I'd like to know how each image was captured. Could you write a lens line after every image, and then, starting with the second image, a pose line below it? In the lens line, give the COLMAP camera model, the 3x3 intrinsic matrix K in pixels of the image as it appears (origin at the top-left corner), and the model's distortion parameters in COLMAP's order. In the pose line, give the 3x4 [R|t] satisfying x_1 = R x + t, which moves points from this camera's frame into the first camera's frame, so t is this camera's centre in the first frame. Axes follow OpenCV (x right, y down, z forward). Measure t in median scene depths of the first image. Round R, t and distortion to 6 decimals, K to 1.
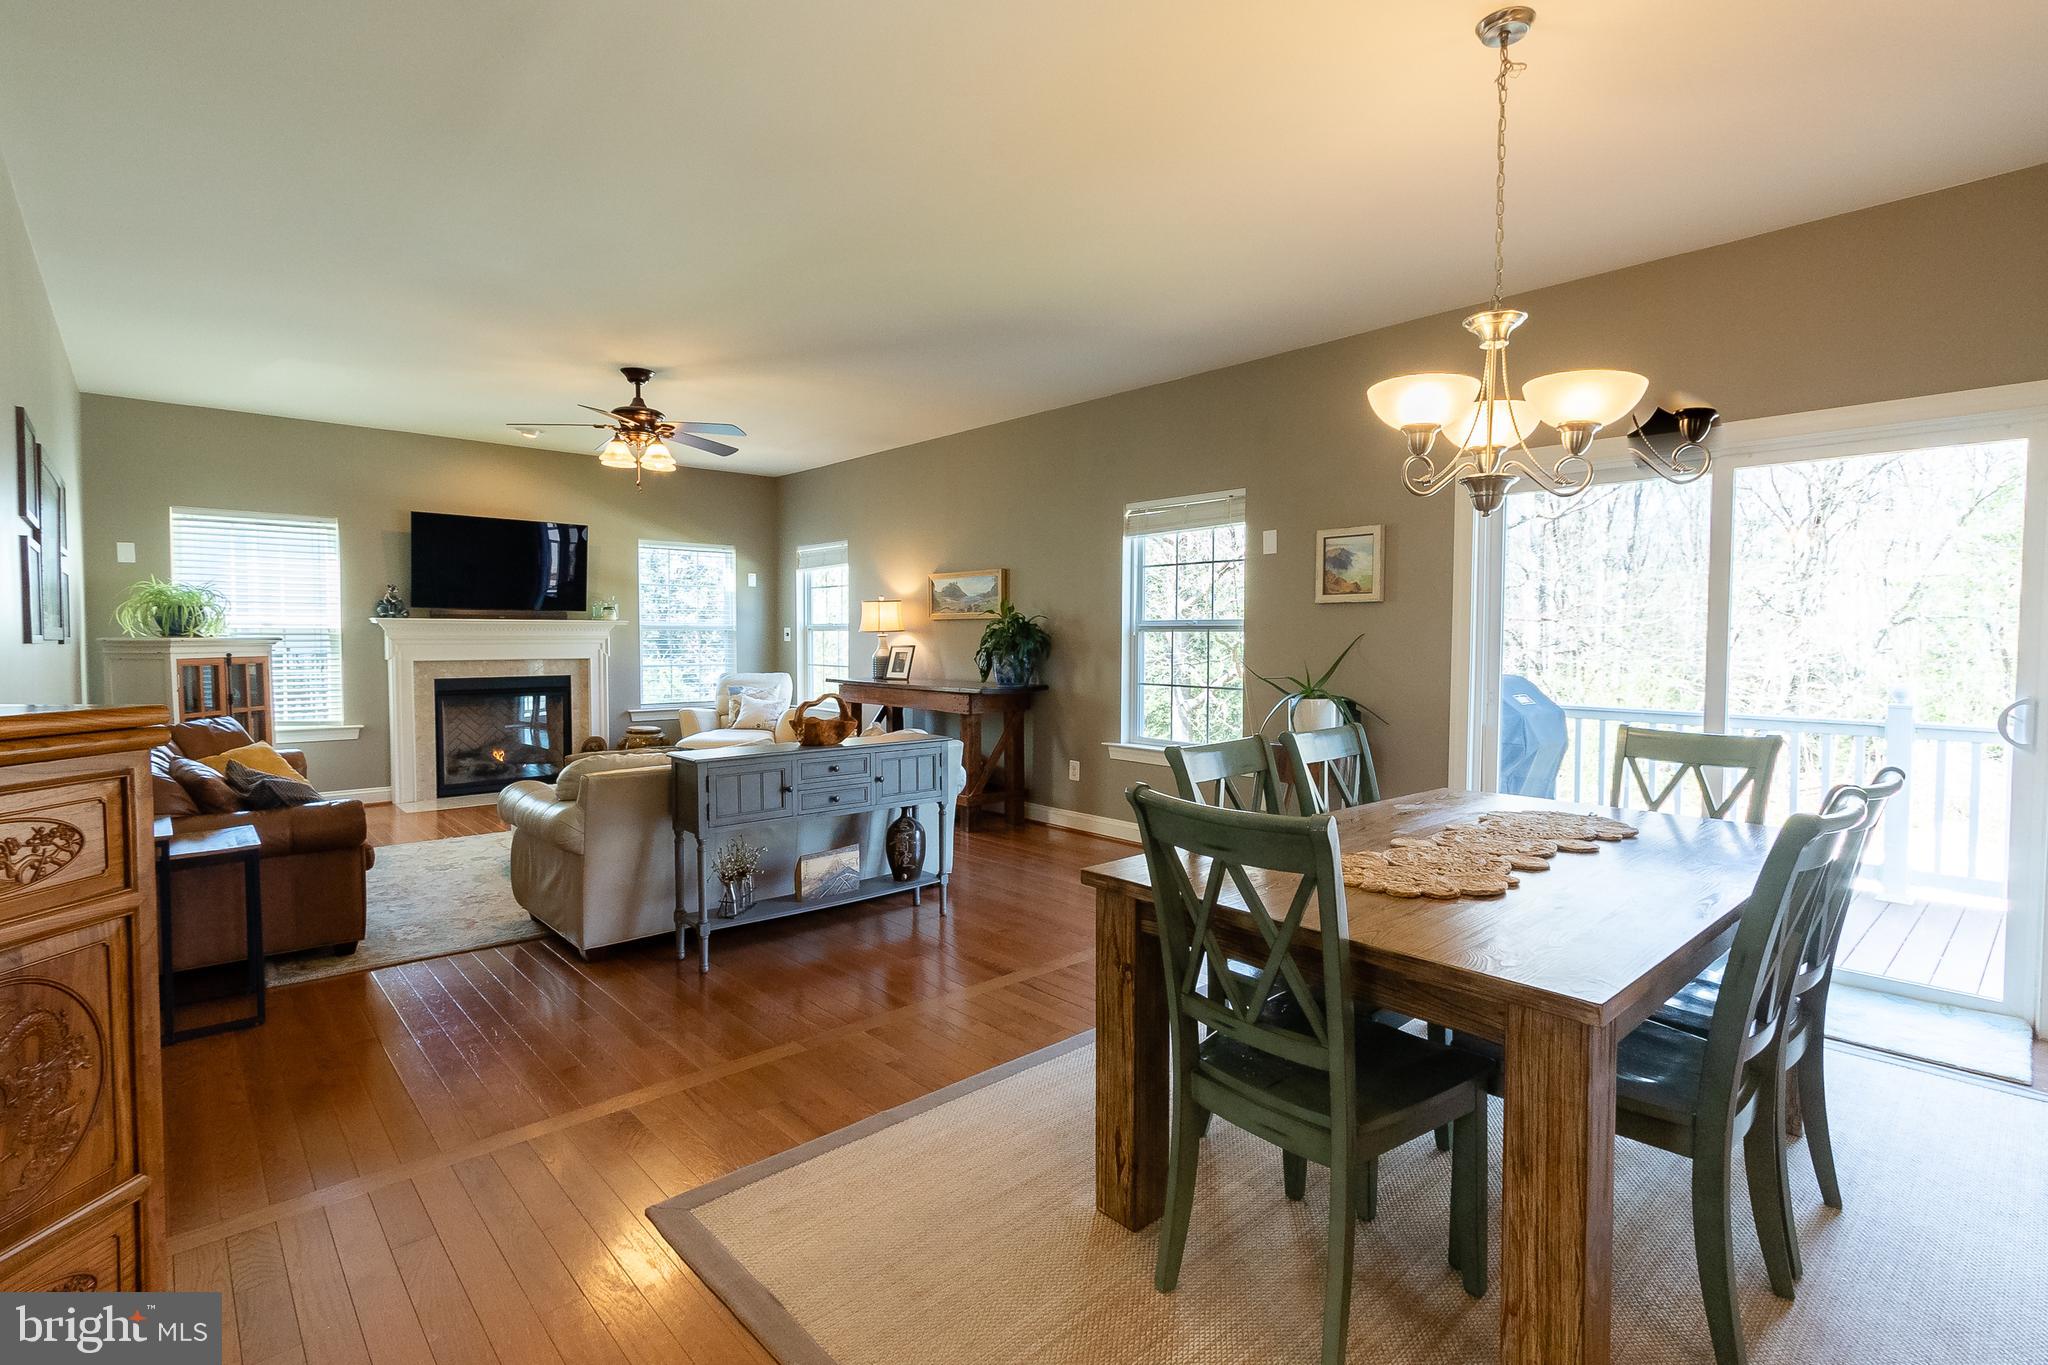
lens RADIAL K [[972.1, 0, 1013.8], [0, 972.1, 666.2], [0, 0, 1]] dist [0.011679, -0.000883]
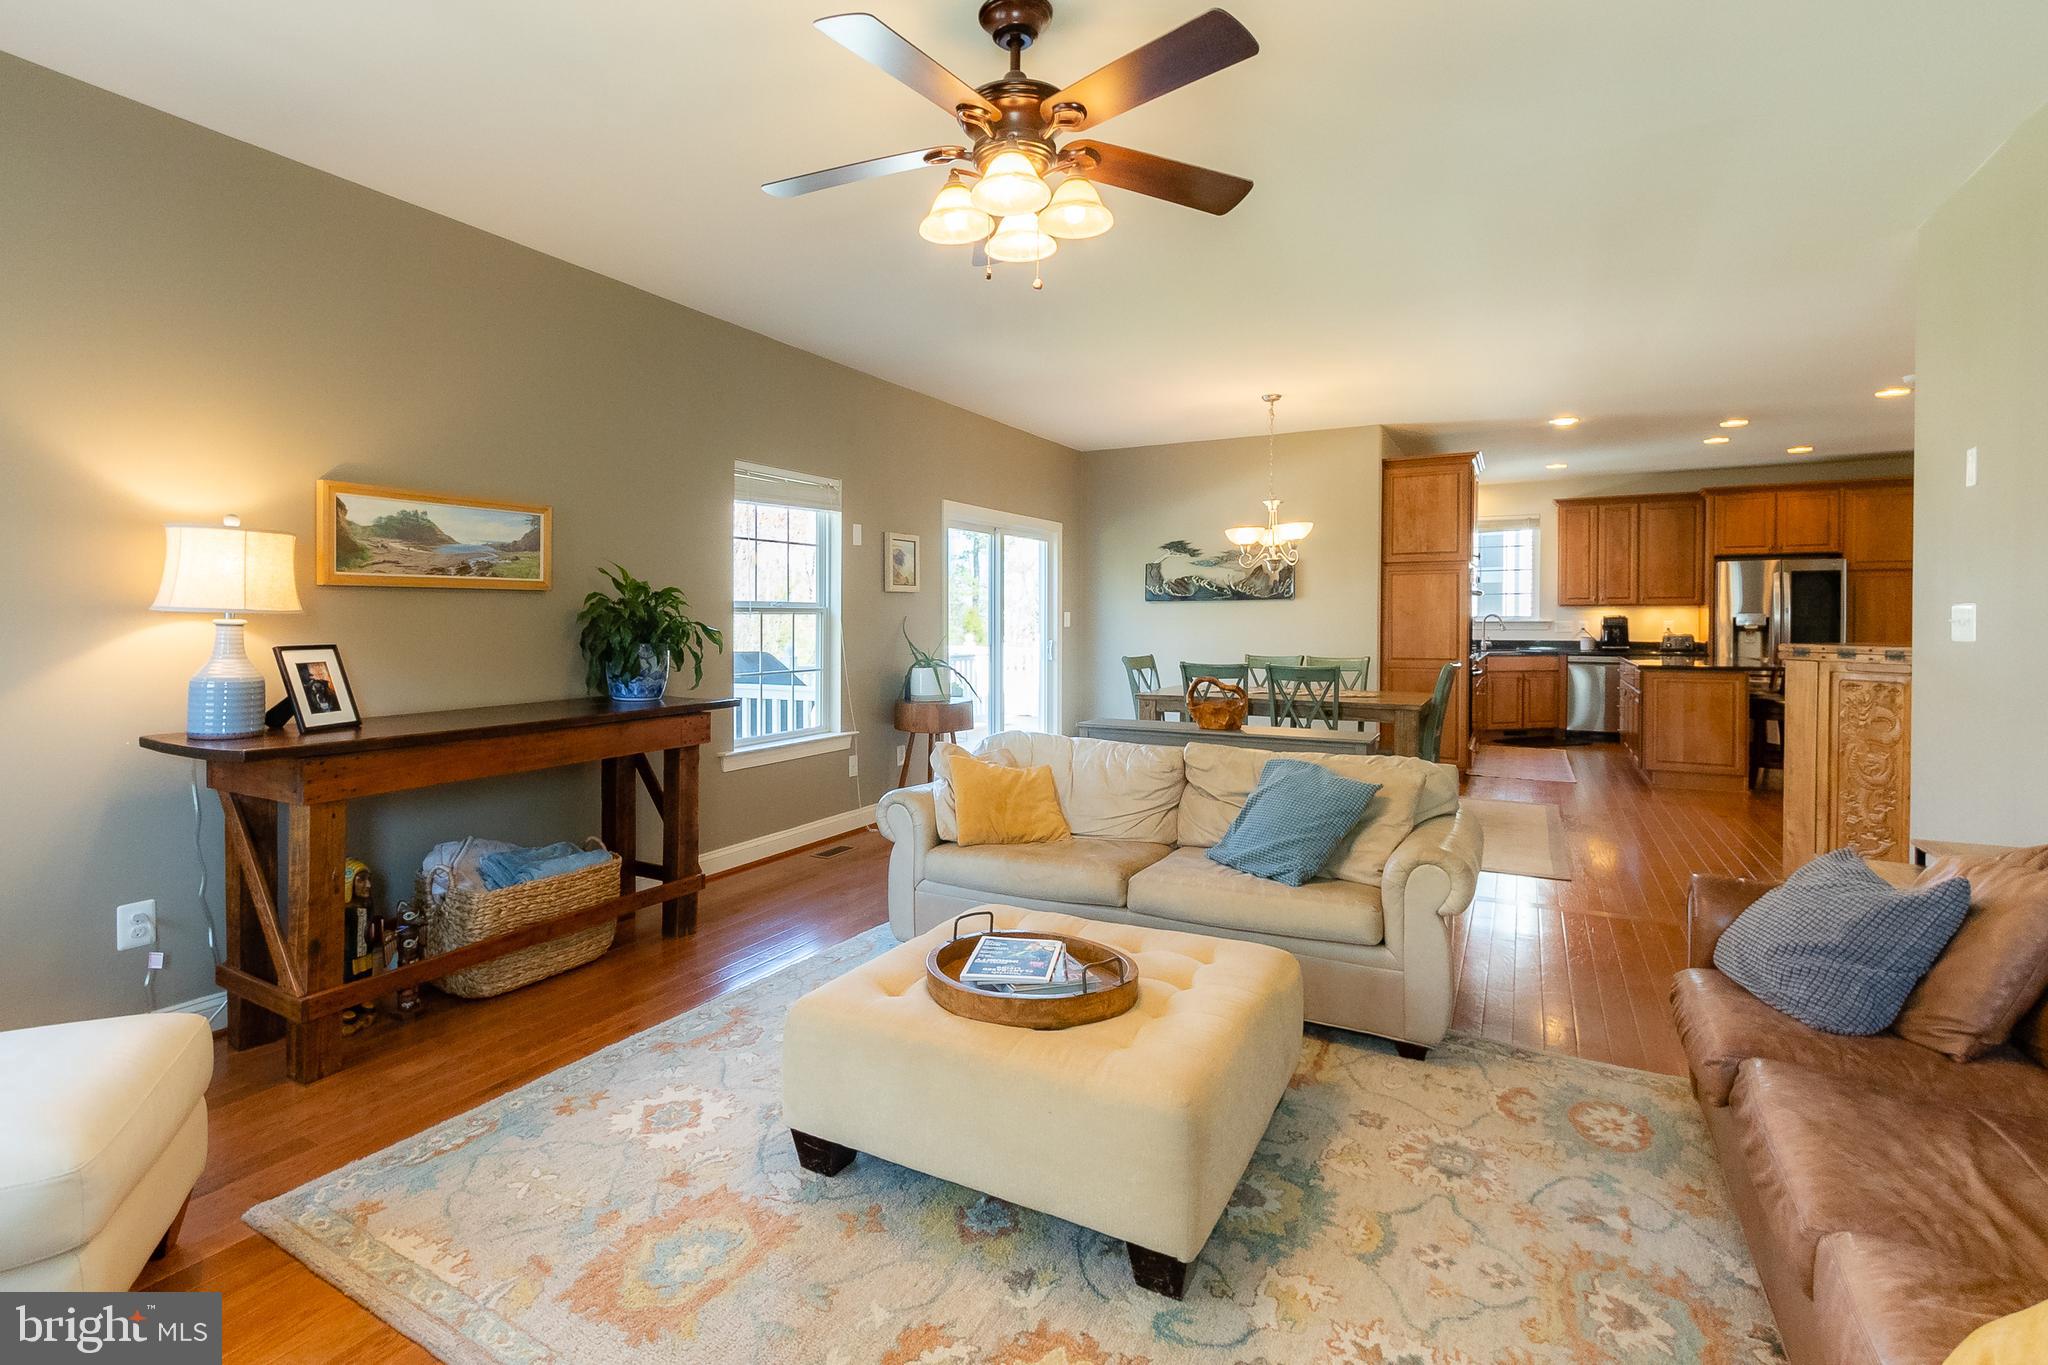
lens RADIAL K [[972.1, 0, 977.8], [0, 972.1, 630.1], [0, 0, 1]] dist [0.011679, -0.000883]
pose [[-0.319059, -0.015369, 0.947610, -0.800820], [0.030863, 0.999170, 0.026596, -0.041145], [-0.947232, 0.037732, -0.318320, 1.166150]]
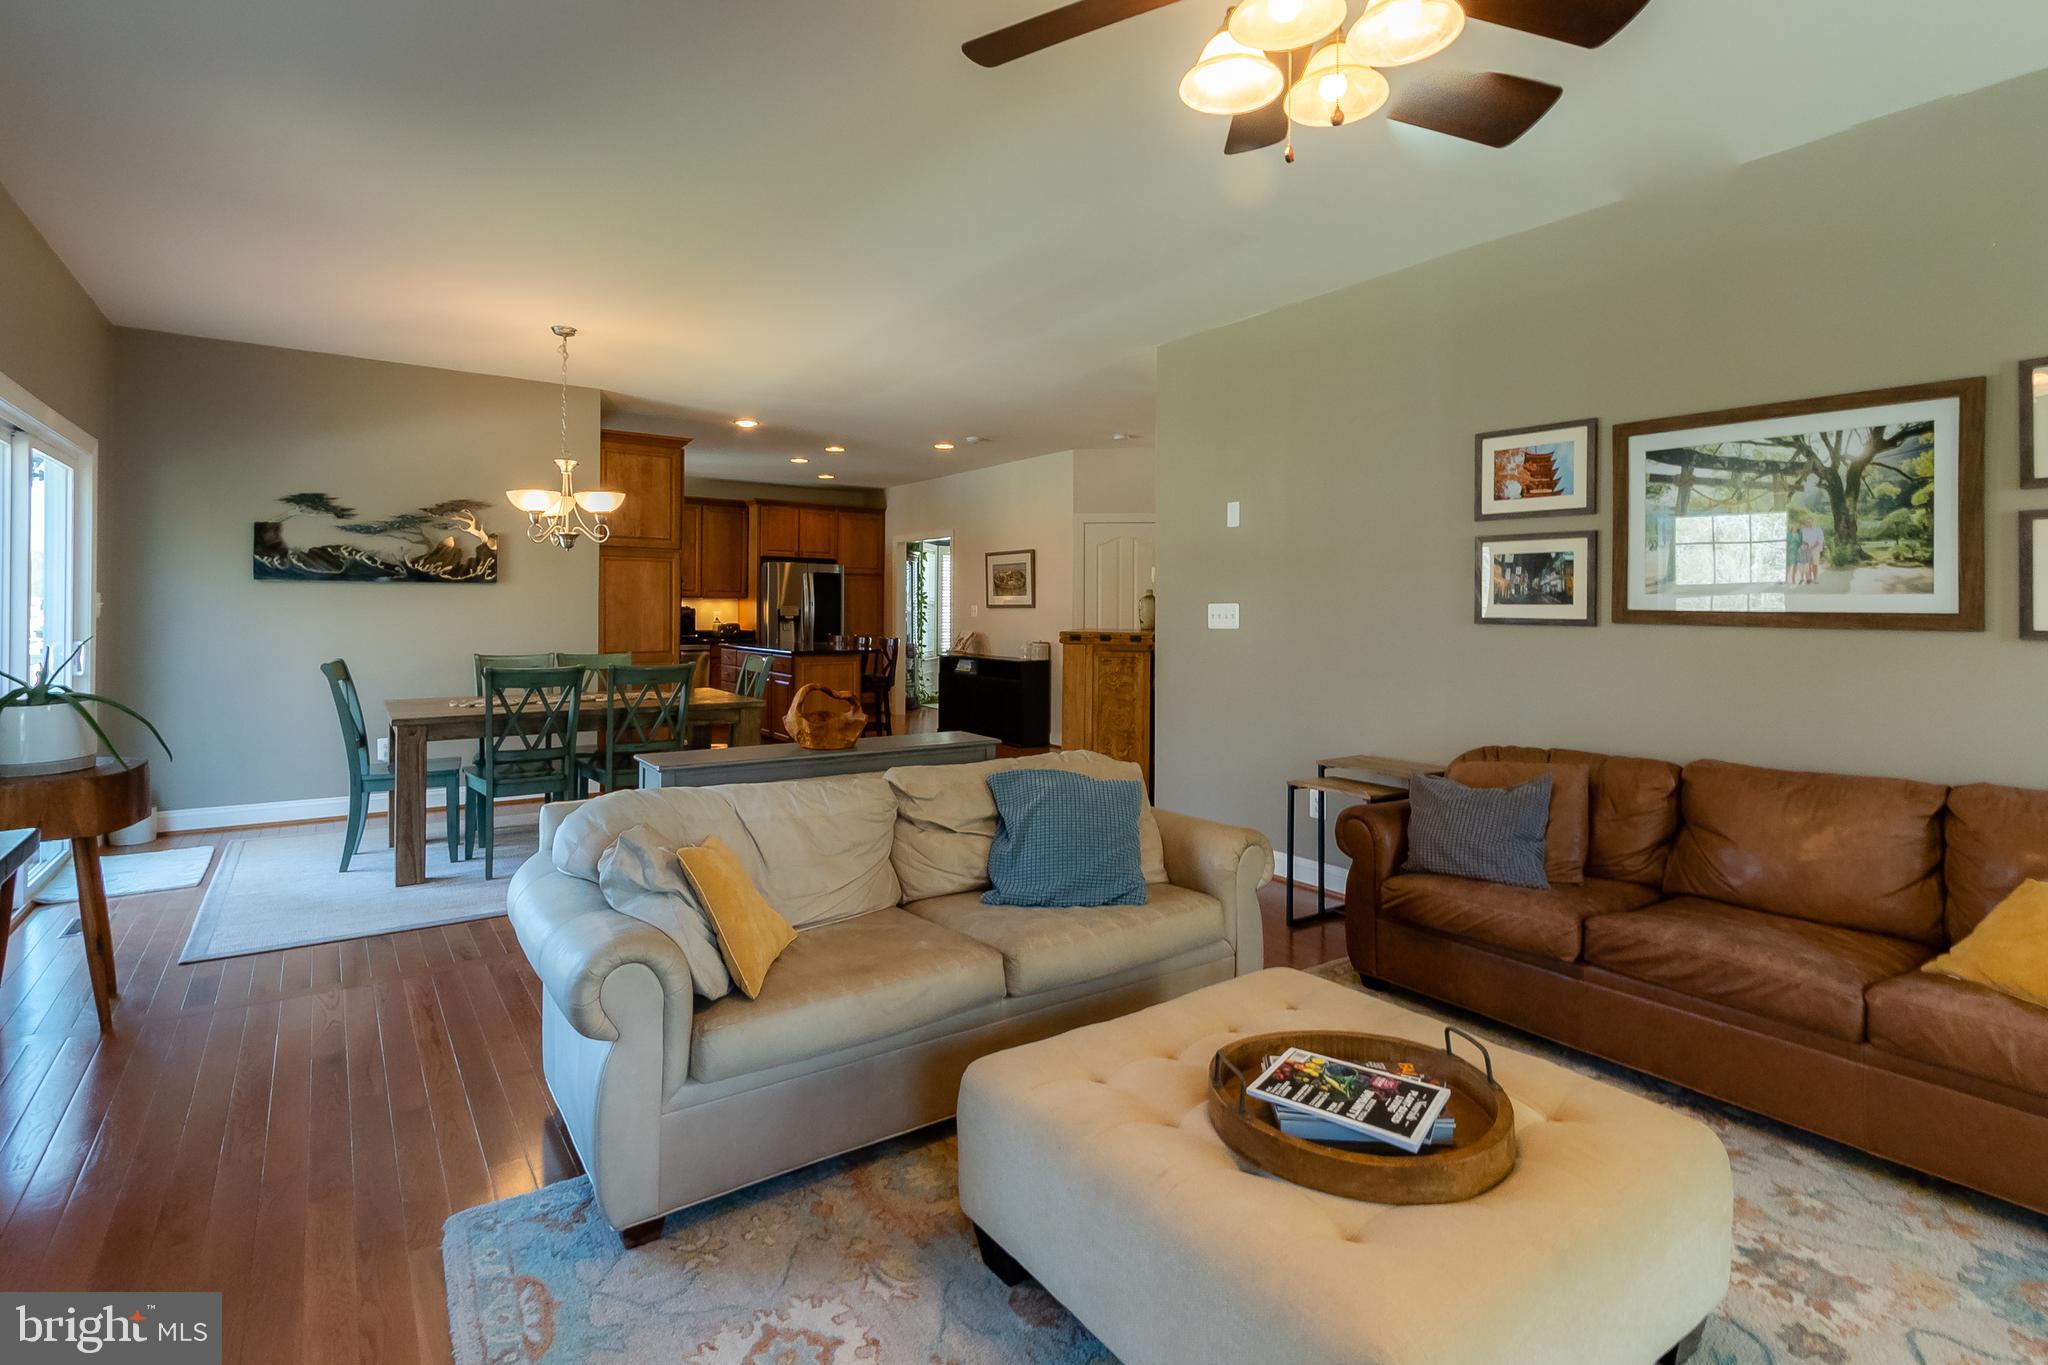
lens RADIAL K [[972.1, 0, 1016.5], [0, 972.1, 598.0], [0, 0, 1]] dist [0.011679, -0.000883]
pose [[-0.992788, -0.010120, 0.119452, -0.341884], [-0.007810, 0.999774, 0.019791, -0.044637], [-0.119625, 0.018715, -0.992643, 1.329331]]
